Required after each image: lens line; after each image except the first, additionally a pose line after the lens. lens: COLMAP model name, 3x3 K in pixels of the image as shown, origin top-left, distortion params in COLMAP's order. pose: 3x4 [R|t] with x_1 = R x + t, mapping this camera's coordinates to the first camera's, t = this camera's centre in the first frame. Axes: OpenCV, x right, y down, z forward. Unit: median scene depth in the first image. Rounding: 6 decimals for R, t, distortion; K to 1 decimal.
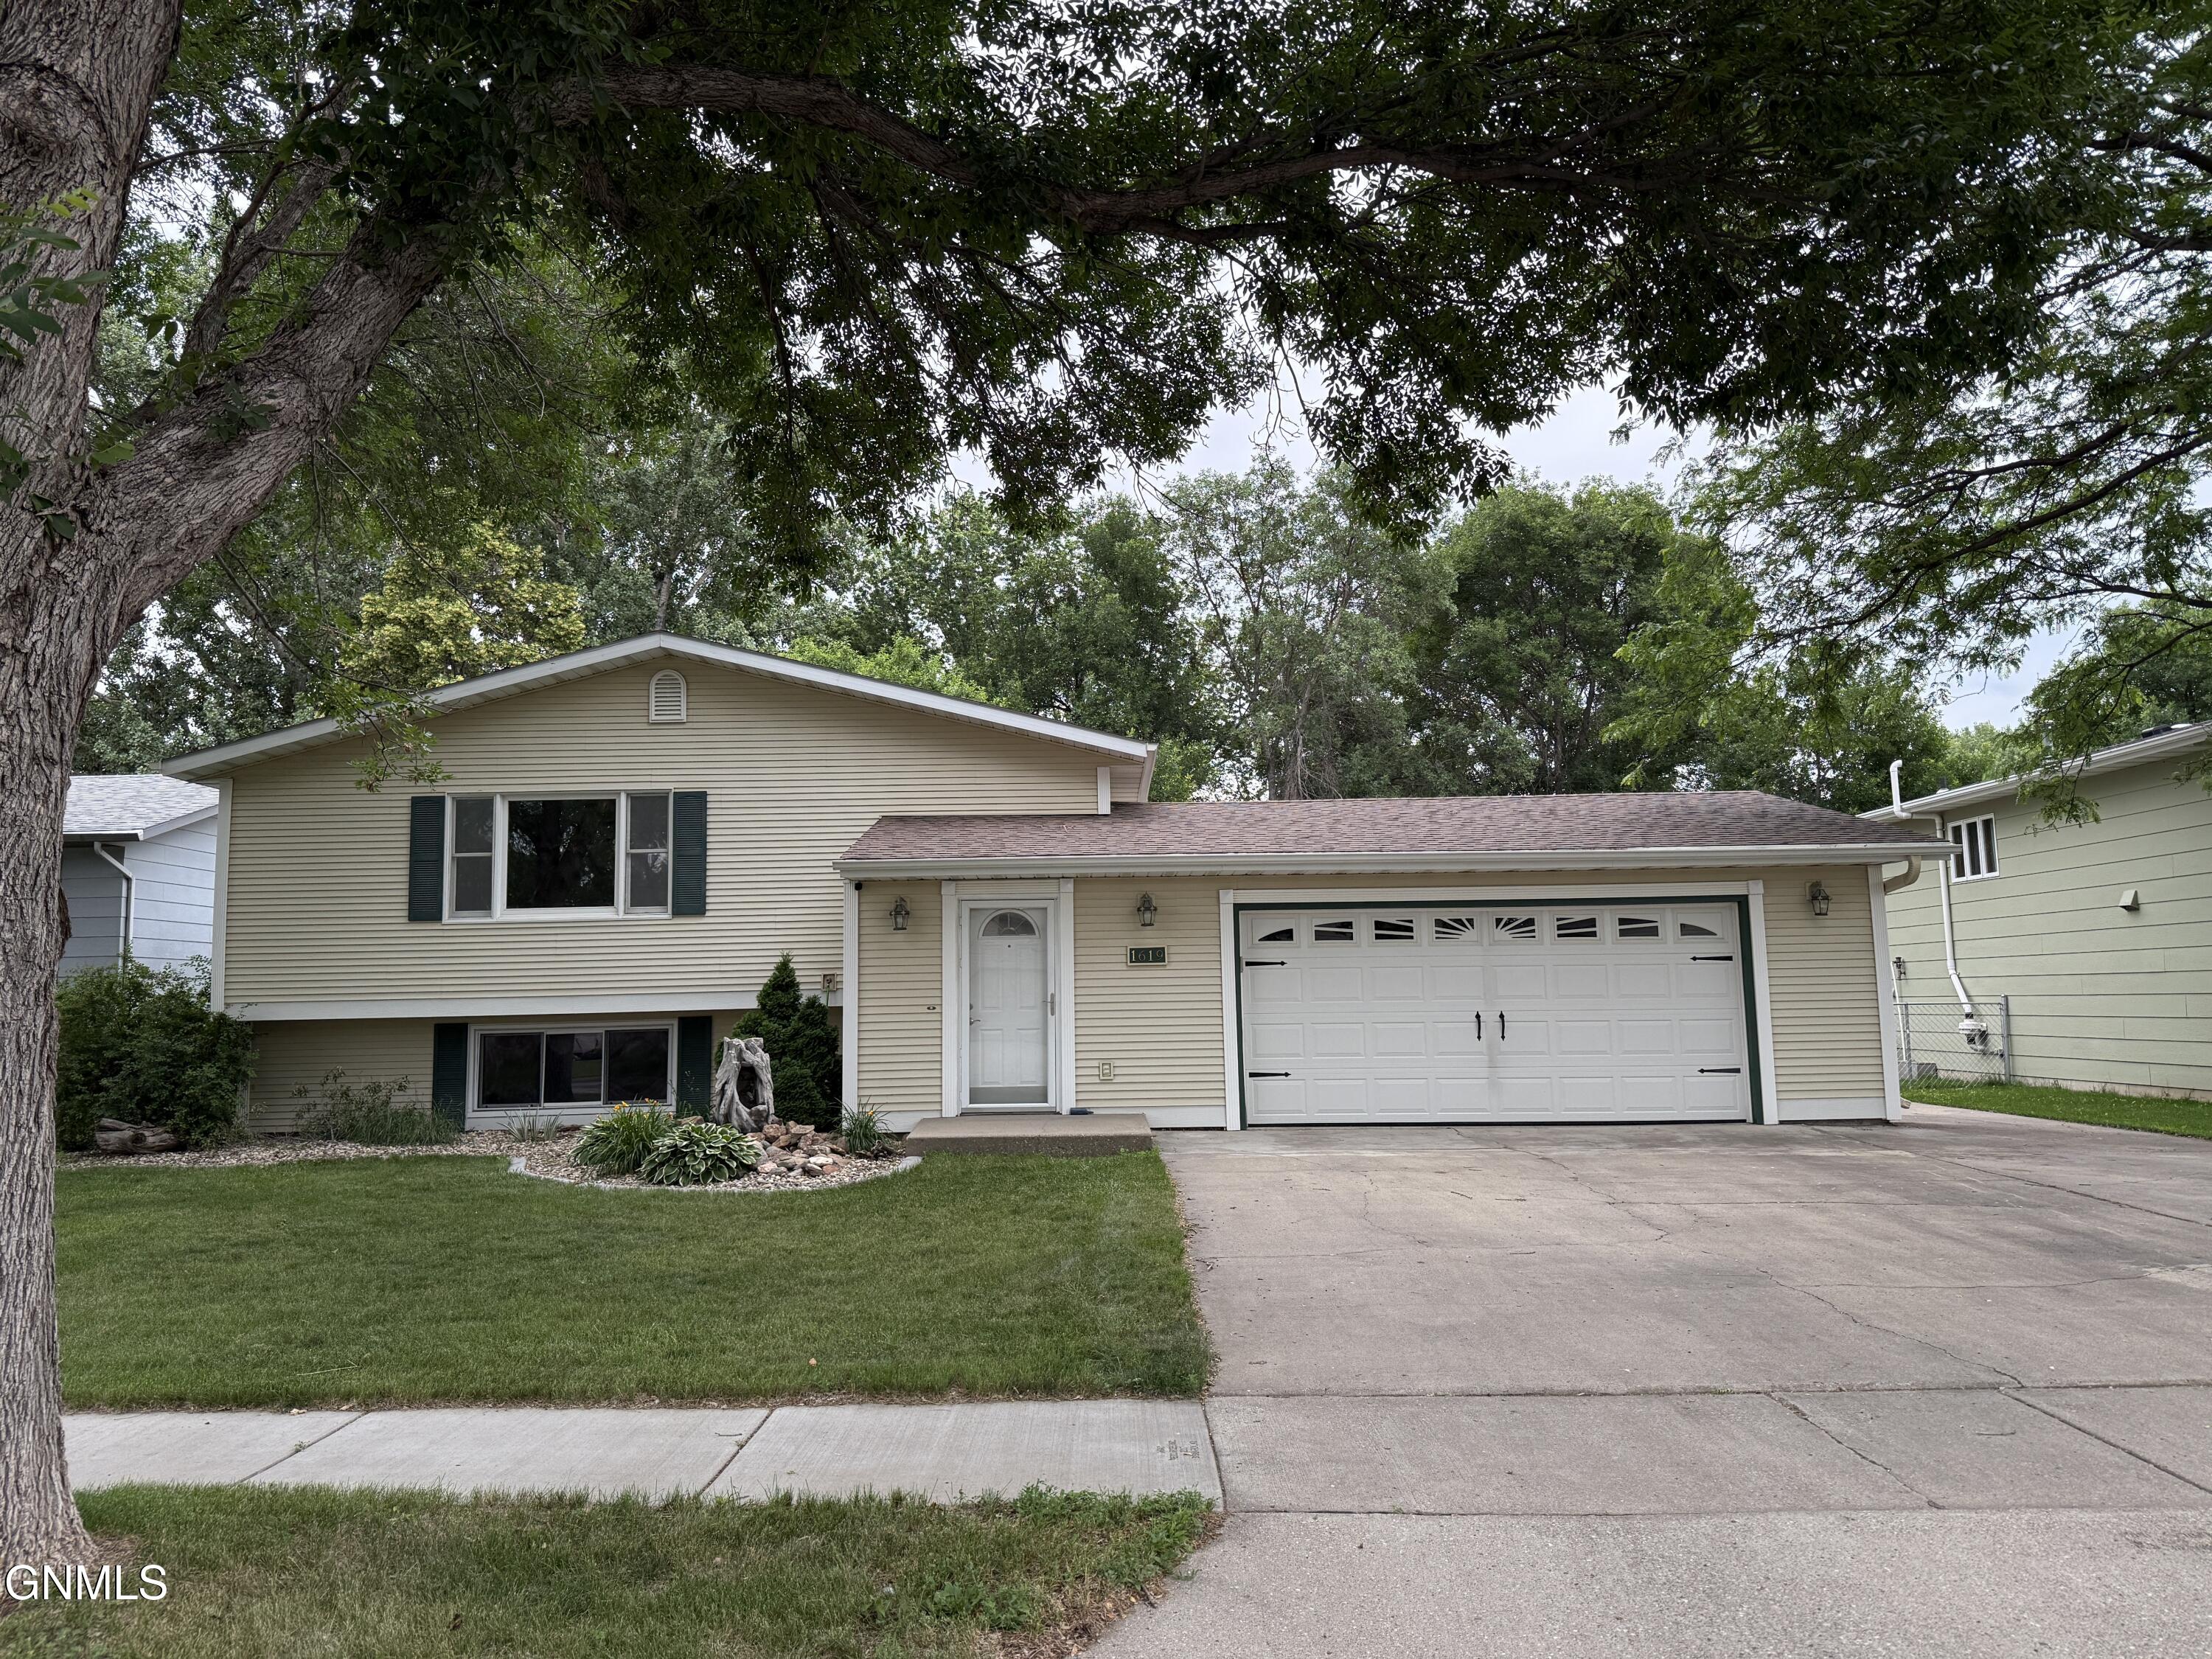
lens RADIAL K [[1493.4, 0, 1106.0], [0, 1493.4, 829.5], [0, 0, 1]] dist [0.159347, -0.271647]
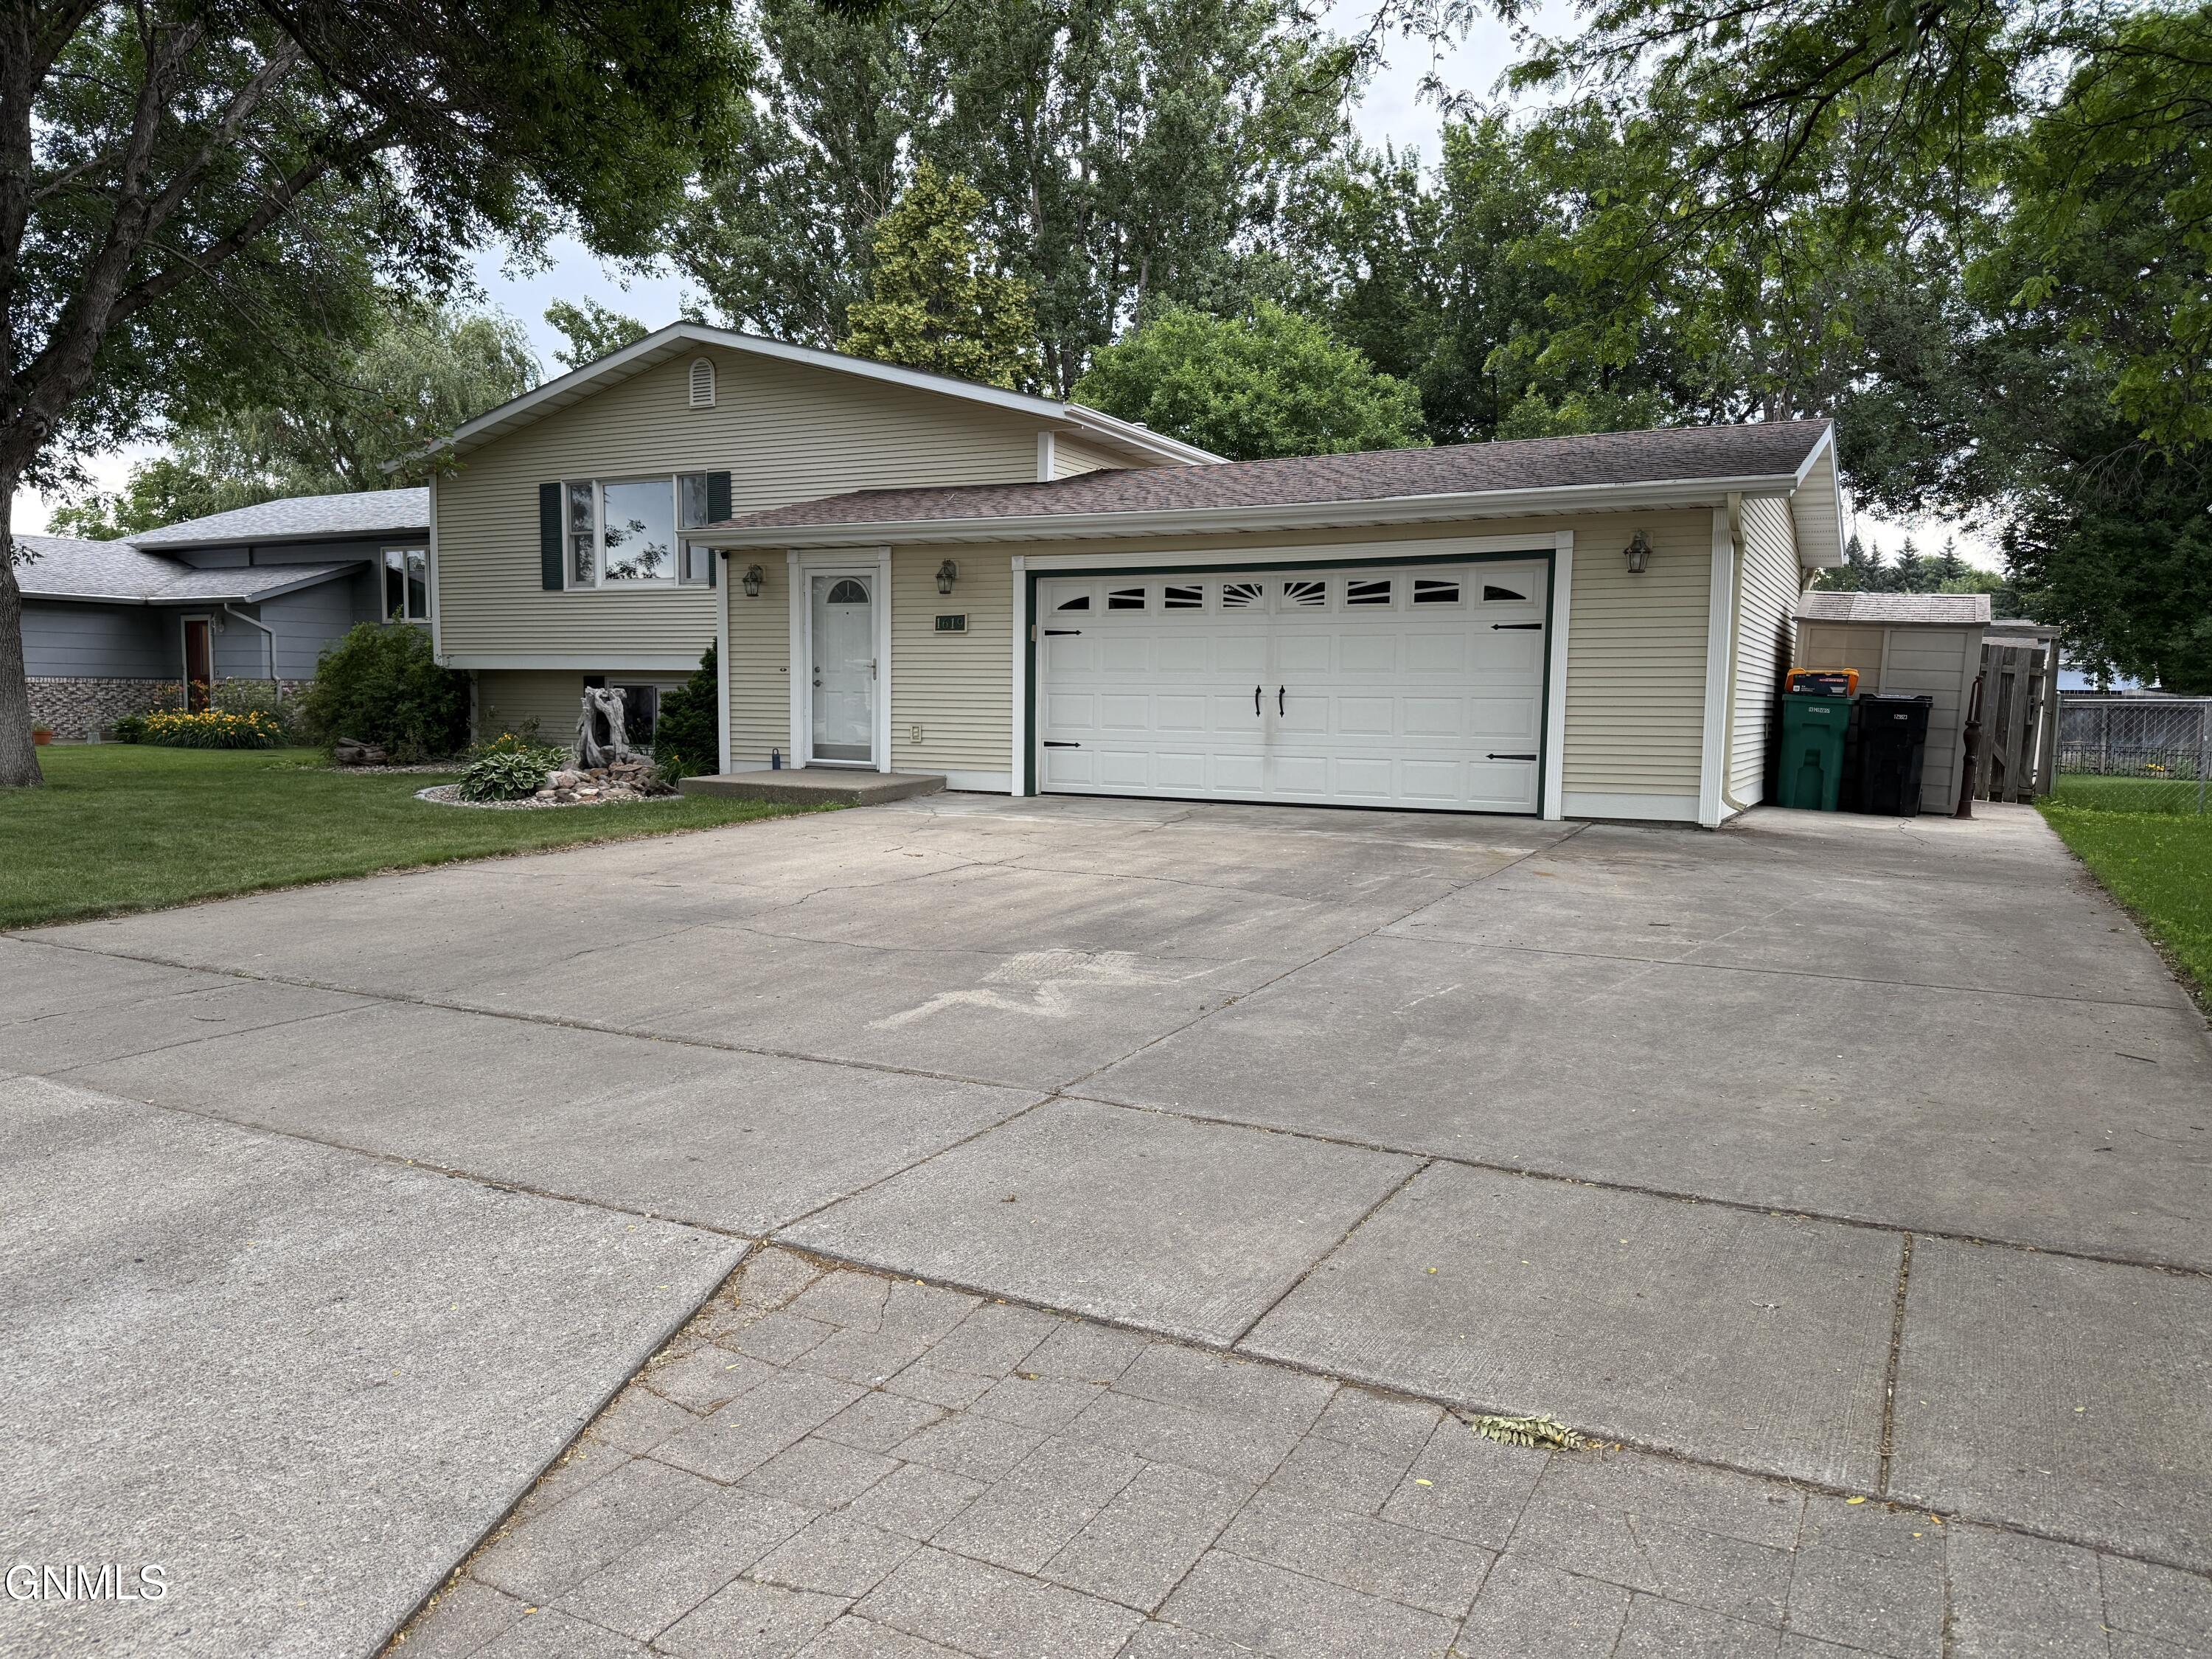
lens RADIAL K [[1493.4, 0, 1106.0], [0, 1493.4, 829.5], [0, 0, 1]] dist [0.159347, -0.271647]
pose [[0.886877, 0.069110, -0.456807, 0.587511], [0.024557, 0.980299, 0.195987, 0.024288], [0.461352, -0.185035, 0.867707, 0.138648]]
